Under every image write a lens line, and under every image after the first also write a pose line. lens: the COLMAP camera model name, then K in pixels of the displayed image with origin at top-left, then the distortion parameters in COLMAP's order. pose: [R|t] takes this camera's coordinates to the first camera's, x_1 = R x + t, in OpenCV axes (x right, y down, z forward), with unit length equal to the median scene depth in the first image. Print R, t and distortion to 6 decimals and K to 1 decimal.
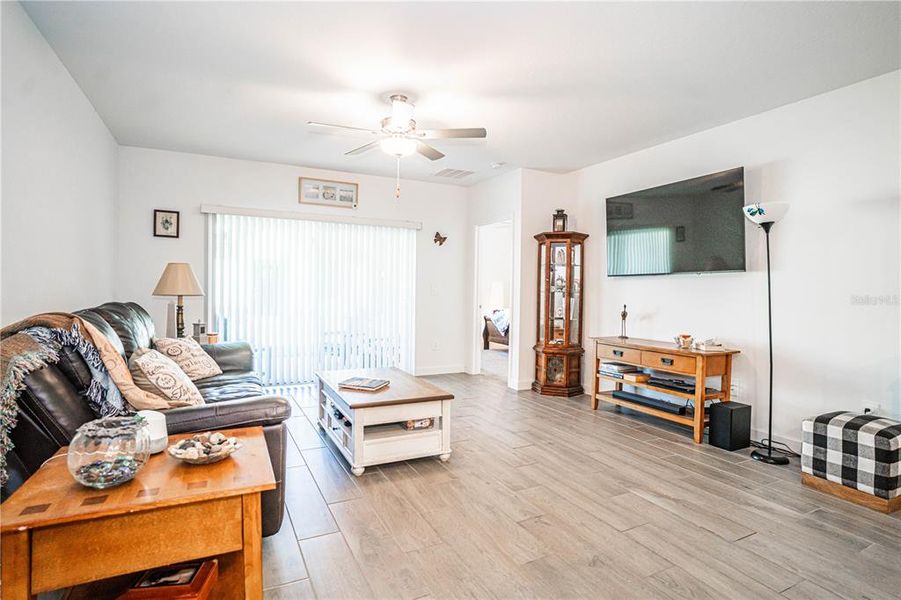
lens RADIAL K [[463.5, 0, 450.5], [0, 463.5, 300.0], [0, 0, 1]] dist [-0.052865, 0.041618]
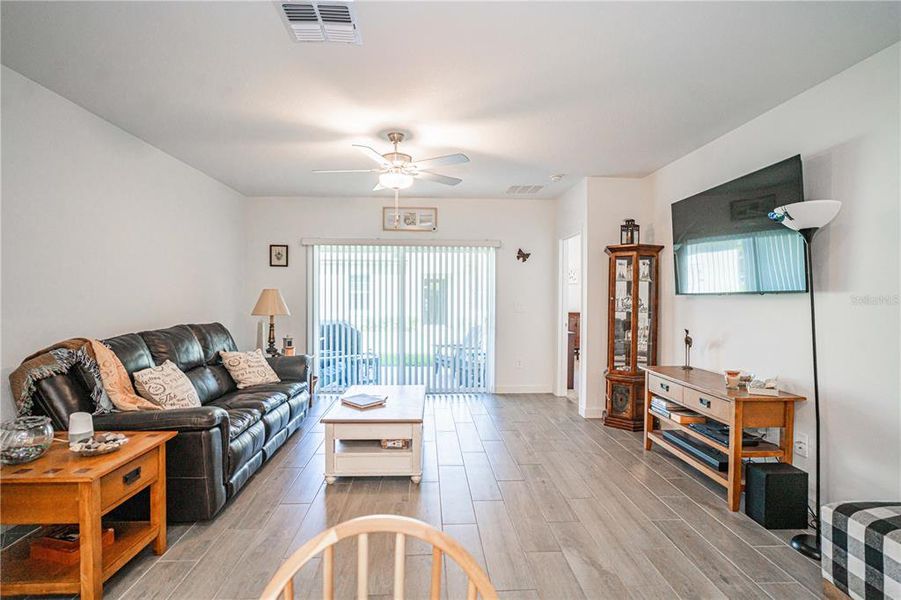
lens RADIAL K [[463.5, 0, 450.5], [0, 463.5, 300.0], [0, 0, 1]] dist [-0.052865, 0.041618]
pose [[0.912875, -0.005469, -0.408202, 0.362122], [-0.001413, 0.999862, -0.016555, -0.031828], [0.408236, 0.015690, 0.912742, 0.065327]]
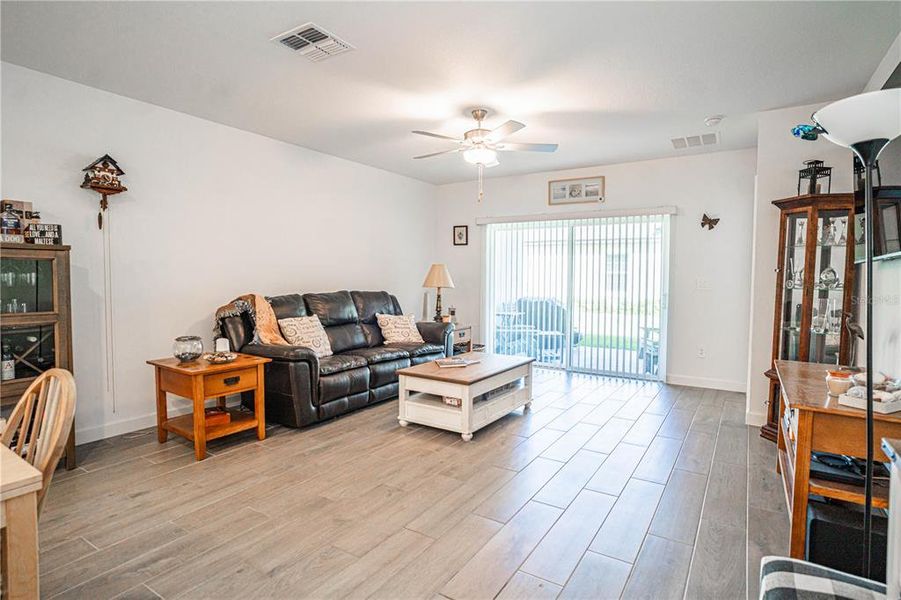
lens RADIAL K [[467.6, 0, 449.1], [0, 467.6, 296.0], [0, 0, 1]] dist [-0.014603, 0.002138]
pose [[0.501936, 0.027749, -0.864459, 0.695170], [-0.021628, 0.999575, 0.019529, -0.012533], [0.864634, 0.008894, 0.502323, 0.304808]]
